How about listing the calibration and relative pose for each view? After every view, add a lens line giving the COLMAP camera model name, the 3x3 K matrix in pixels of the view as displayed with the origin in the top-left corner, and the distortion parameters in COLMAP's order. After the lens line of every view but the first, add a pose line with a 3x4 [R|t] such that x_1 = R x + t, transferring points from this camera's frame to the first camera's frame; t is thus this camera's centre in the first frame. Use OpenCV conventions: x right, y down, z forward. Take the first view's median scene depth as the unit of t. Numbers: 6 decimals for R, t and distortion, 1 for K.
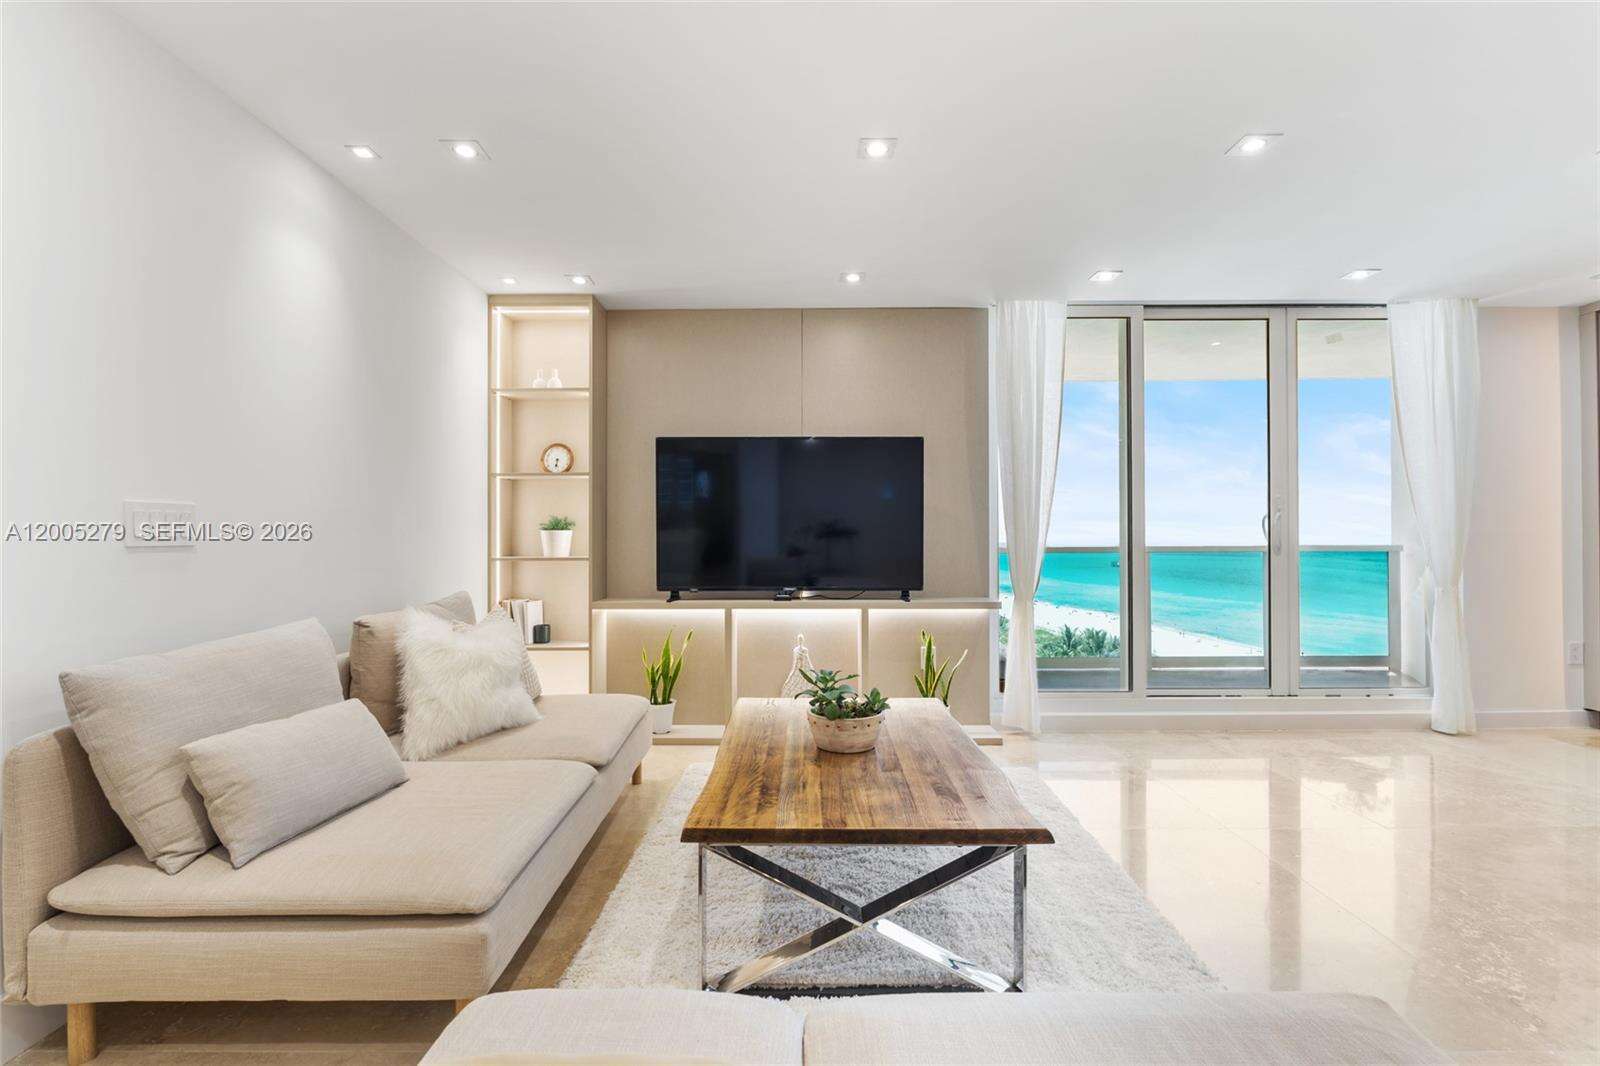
lens RADIAL K [[732.0, 0, 800.0], [0, 732.0, 533.0], [0, 0, 1]] dist [0.000058, -0.000023]
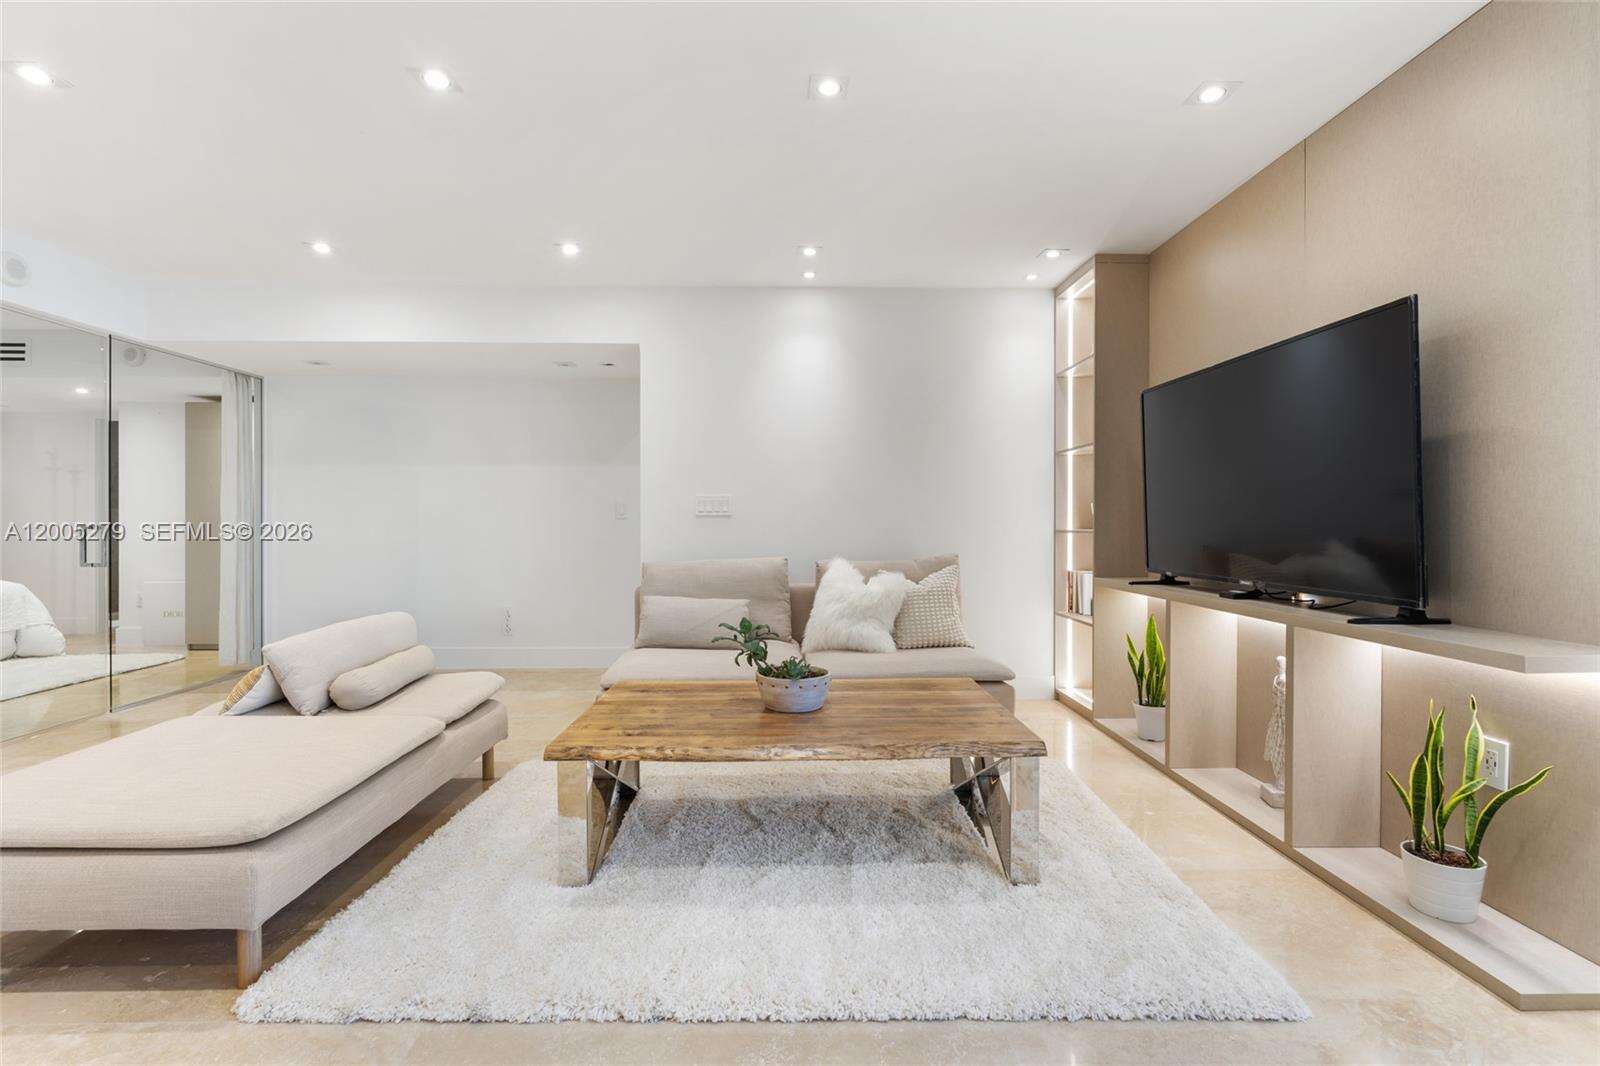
lens RADIAL K [[730.1, 0, 799.8], [0, 730.1, 518.6], [0, 0, 1]] dist [-0.000556, -0.000100]
pose [[0.027481, 0.003426, -0.999616, 0.649721], [0.007364, 0.999966, 0.003630, 0.011104], [0.999595, -0.007461, 0.027454, 0.583867]]
